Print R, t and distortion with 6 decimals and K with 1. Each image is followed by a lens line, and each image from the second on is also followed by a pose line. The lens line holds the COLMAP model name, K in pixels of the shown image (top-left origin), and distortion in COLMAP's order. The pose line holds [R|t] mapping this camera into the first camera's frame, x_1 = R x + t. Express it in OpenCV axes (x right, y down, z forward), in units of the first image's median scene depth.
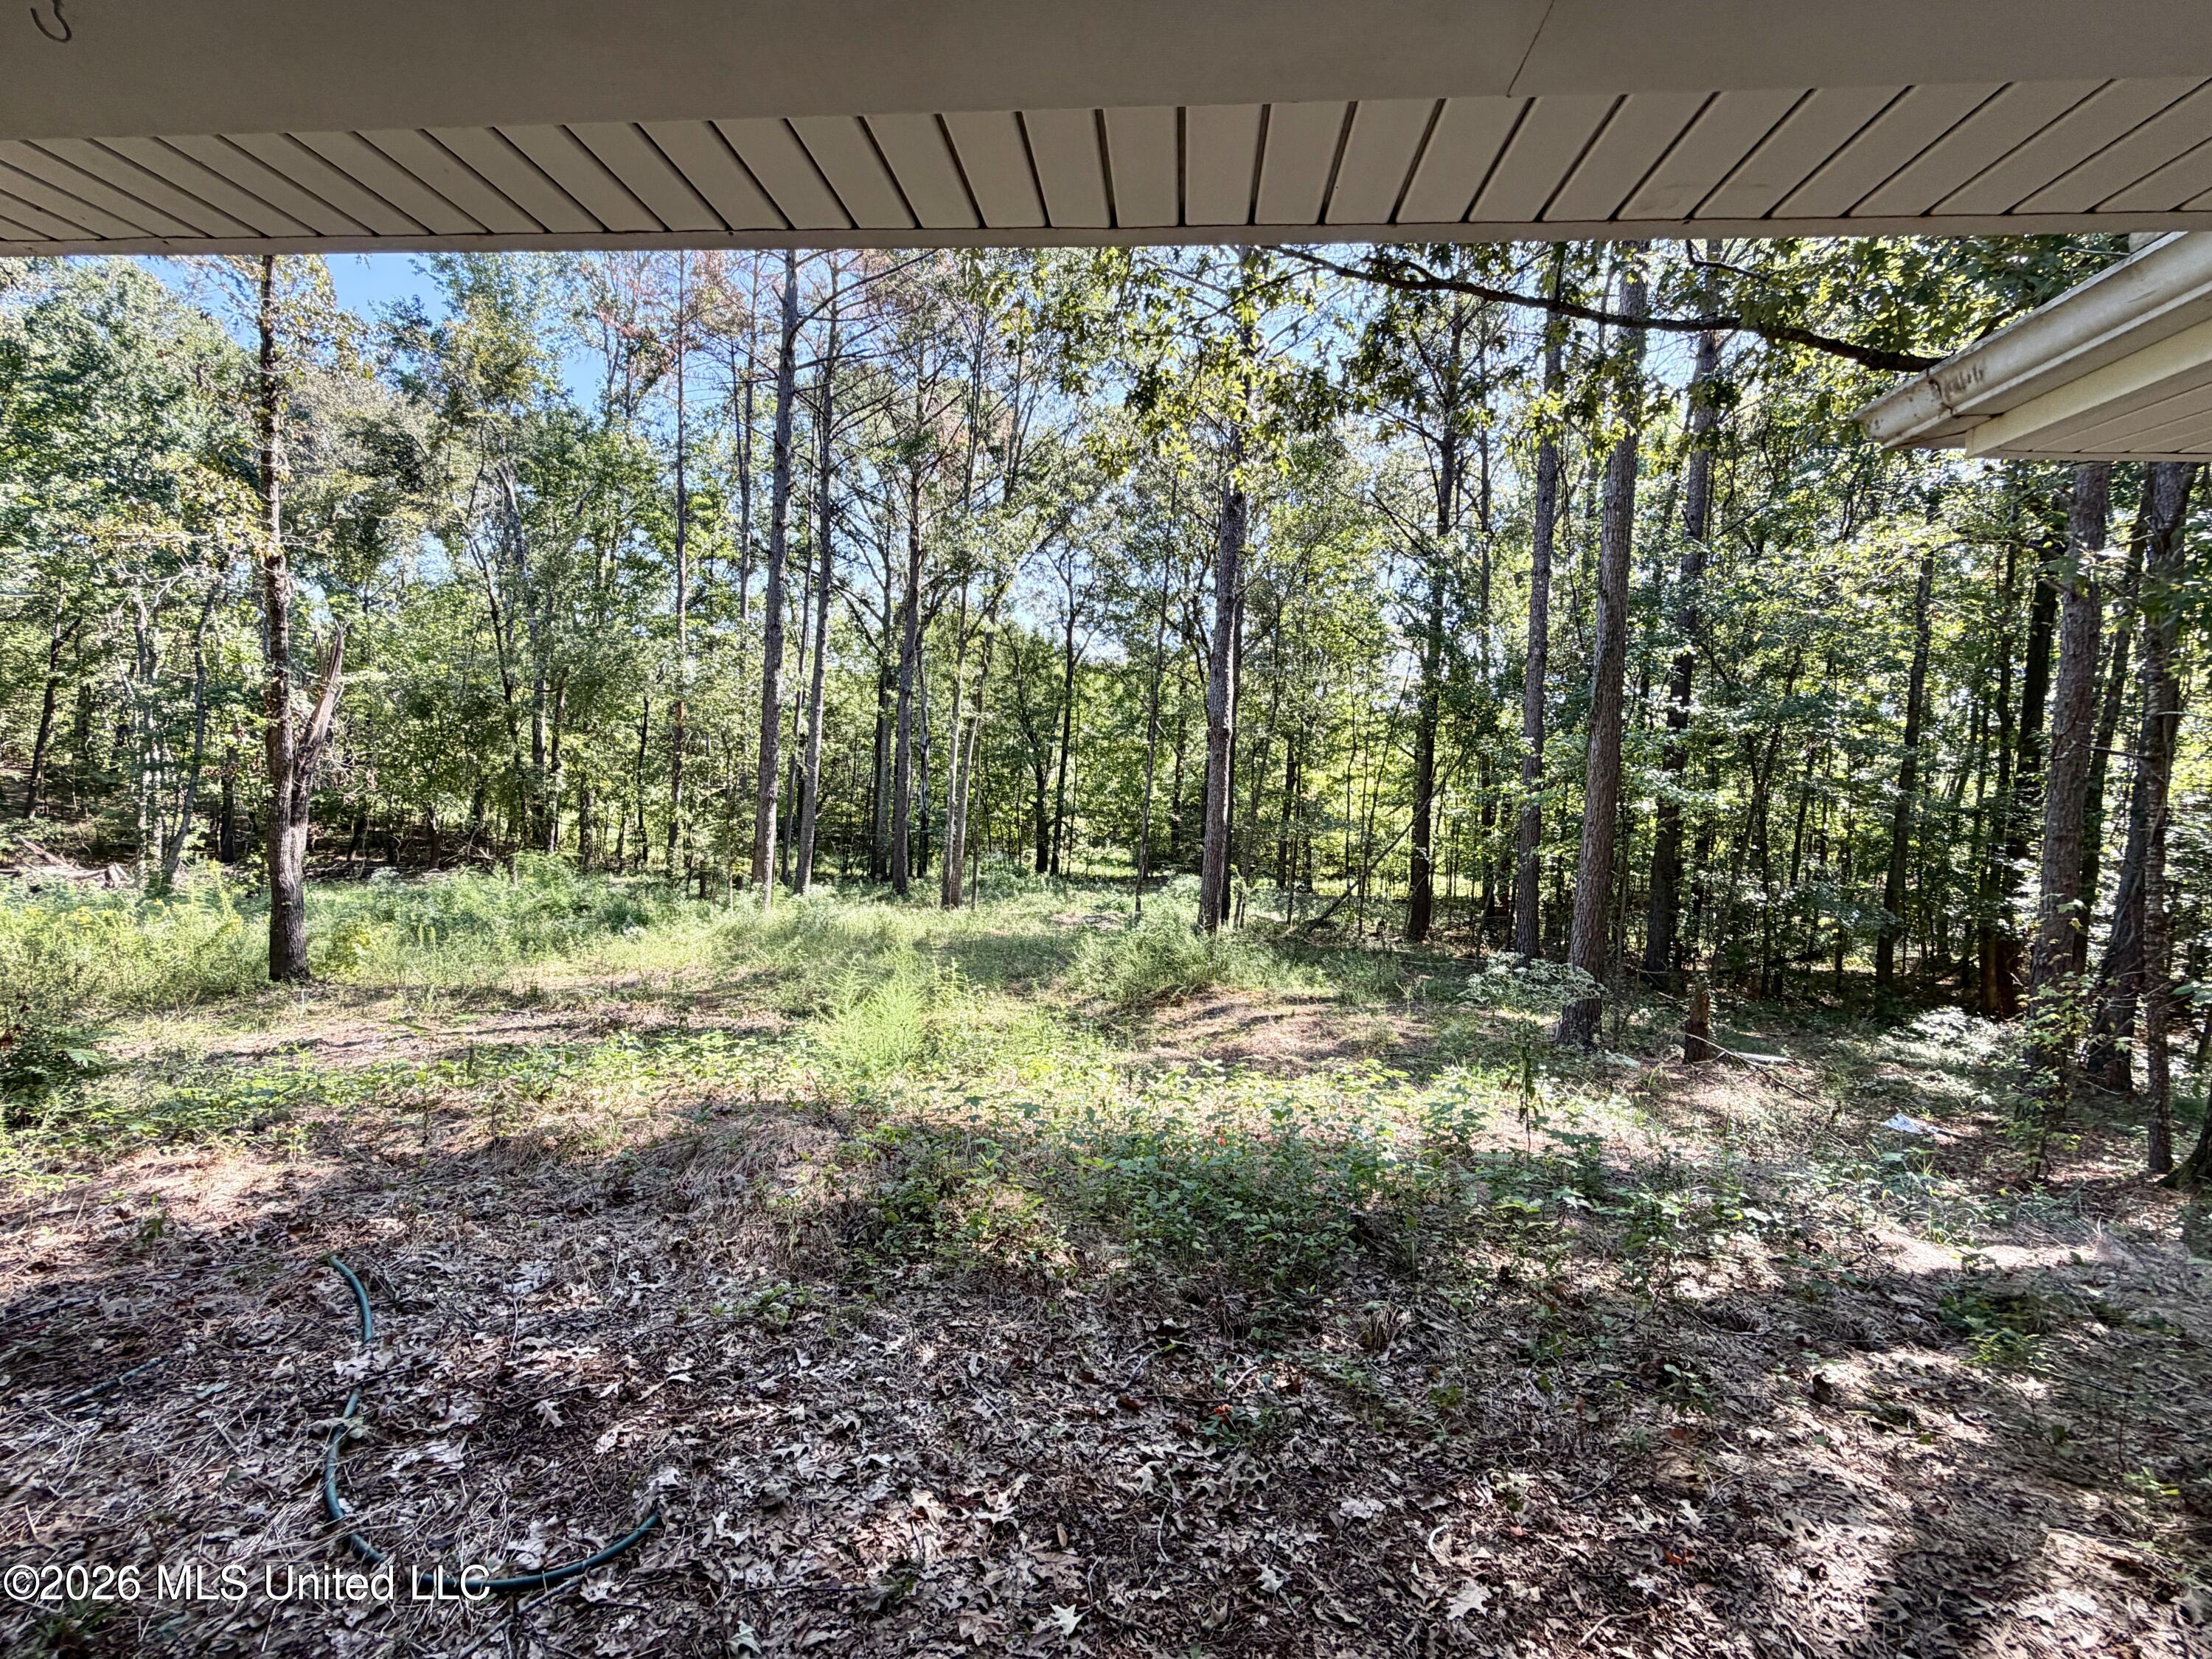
lens RADIAL K [[917.9, 0, 1014.0], [0, 917.9, 783.3], [0, 0, 1]] dist [0.000211, 0.000306]
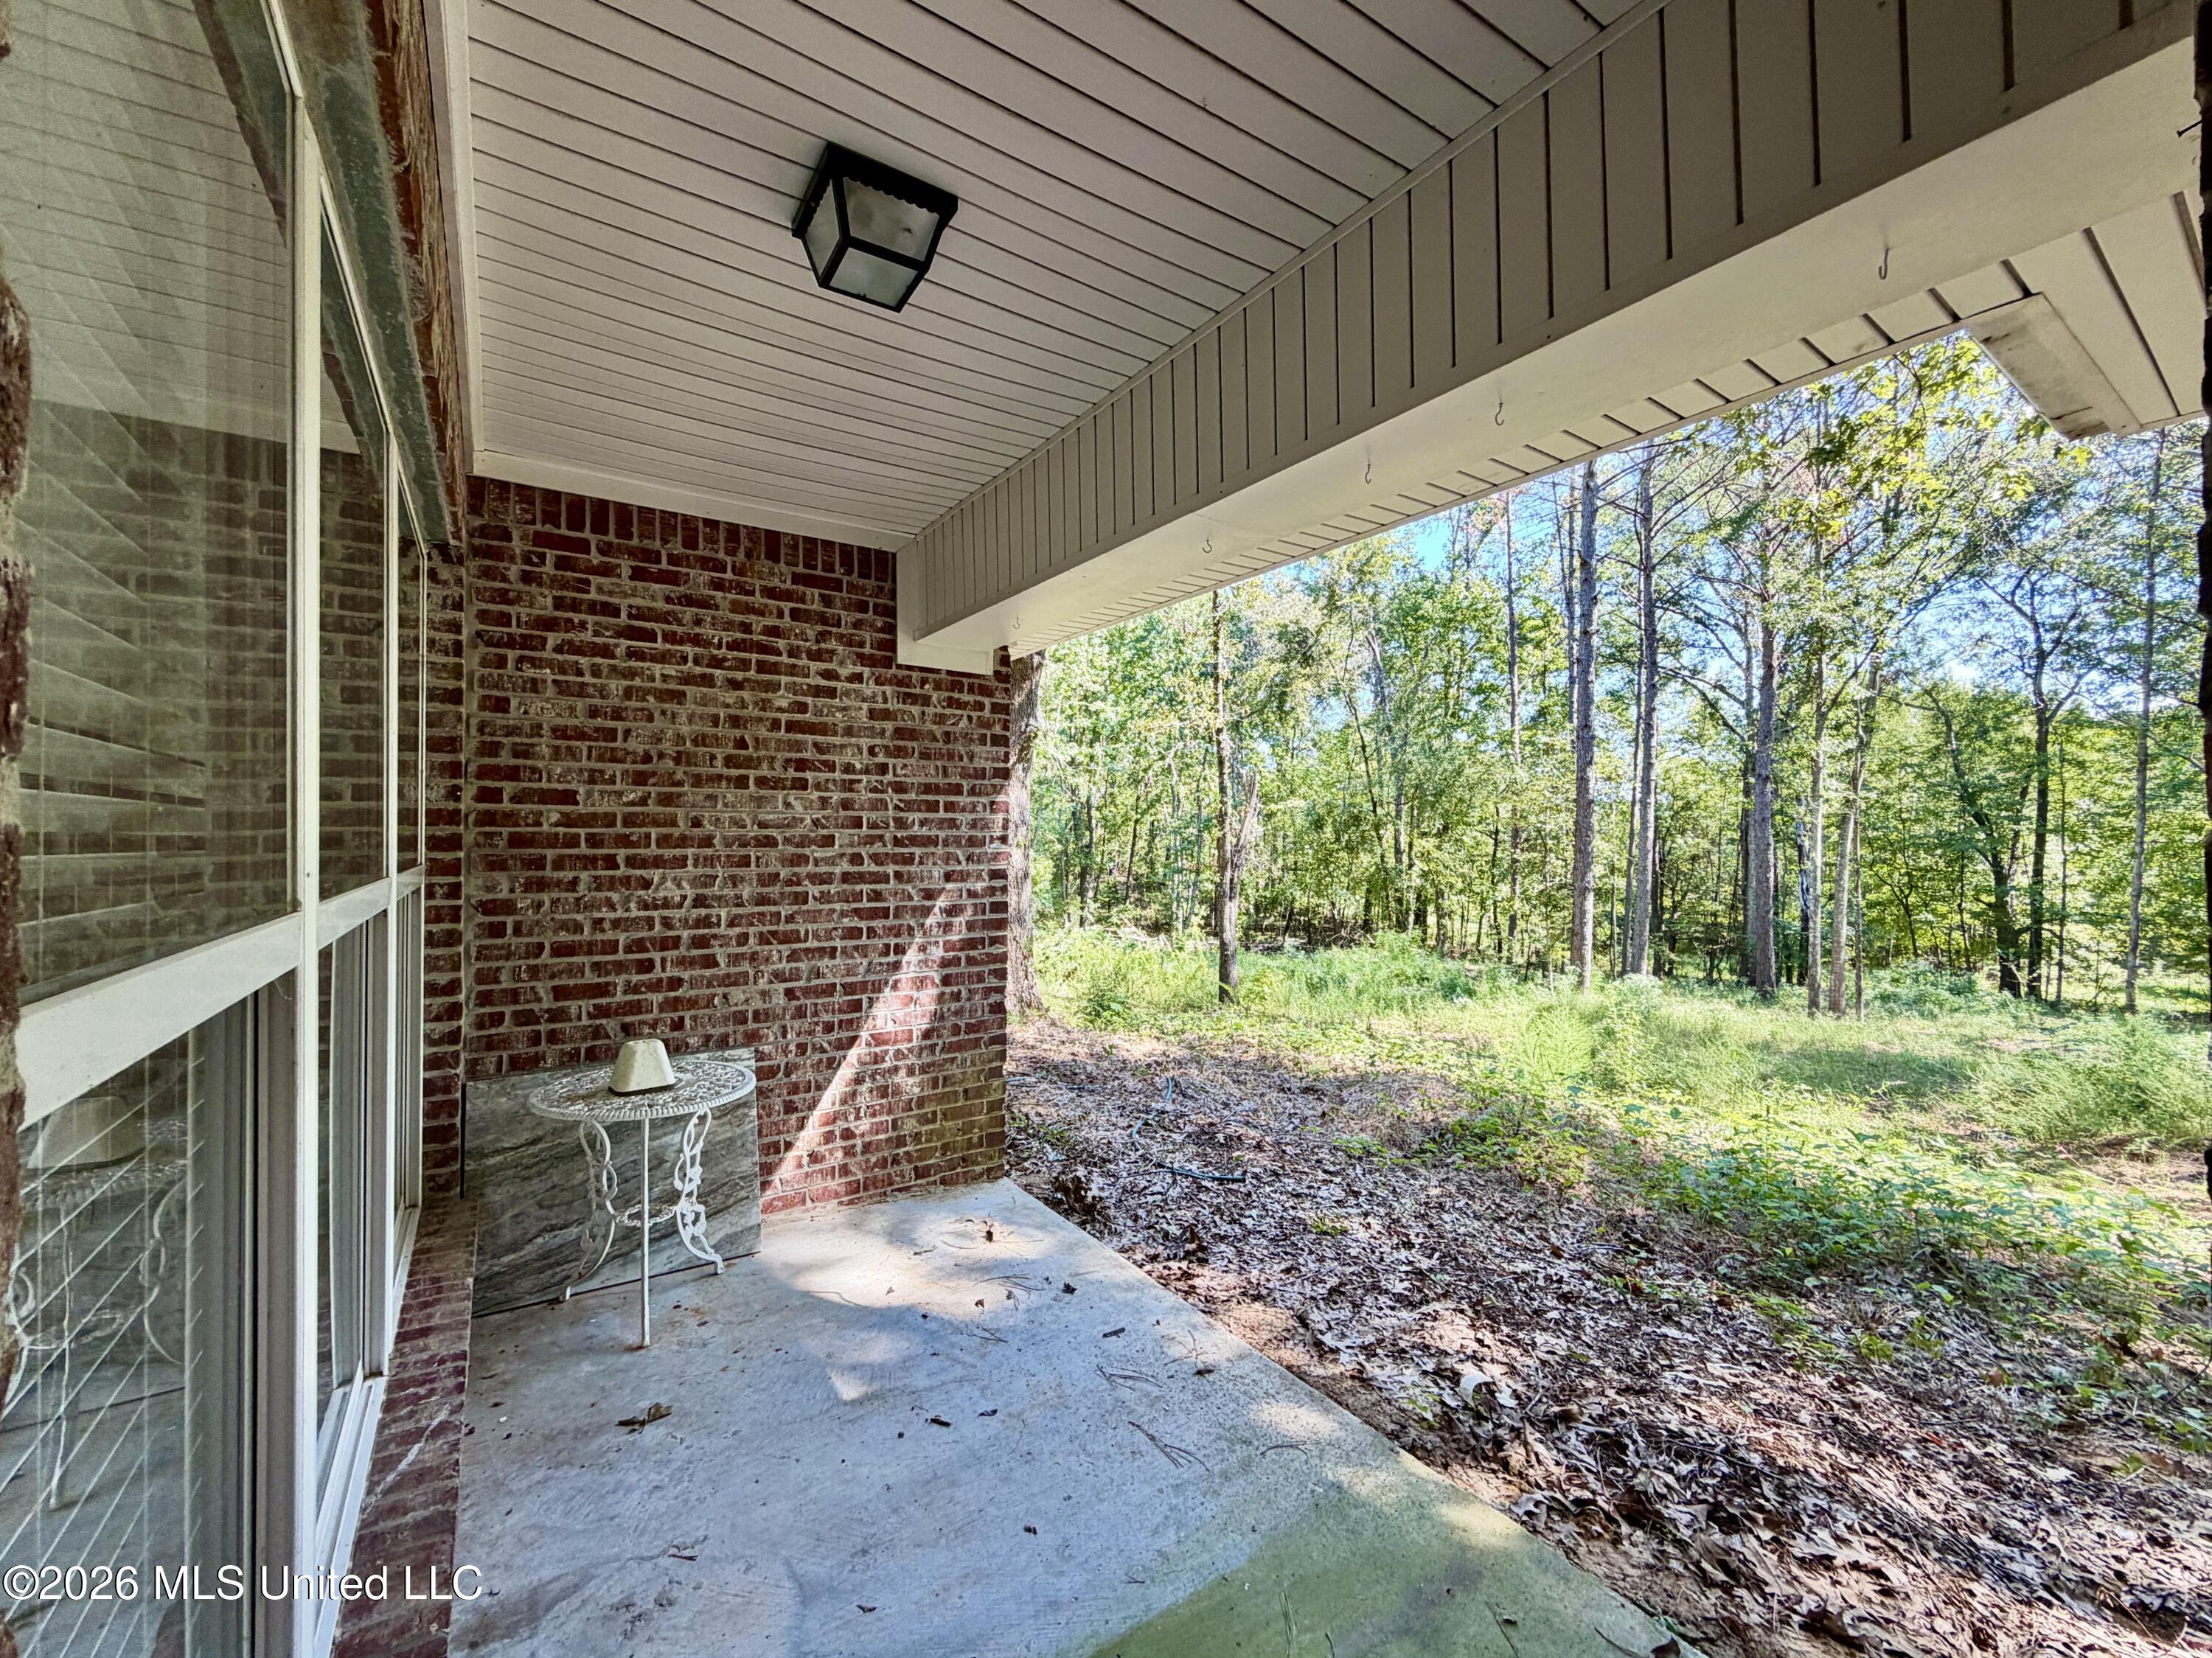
lens RADIAL K [[910.4, 0, 1103.2], [0, 910.4, 819.5], [0, 0, 1]] dist [0.000227, -0.000198]
pose [[0.645129, -0.061570, -0.761589, 0.152010], [-0.009501, 0.996025, -0.088571, 0.030479], [0.764014, 0.064375, 0.641980, -0.087854]]
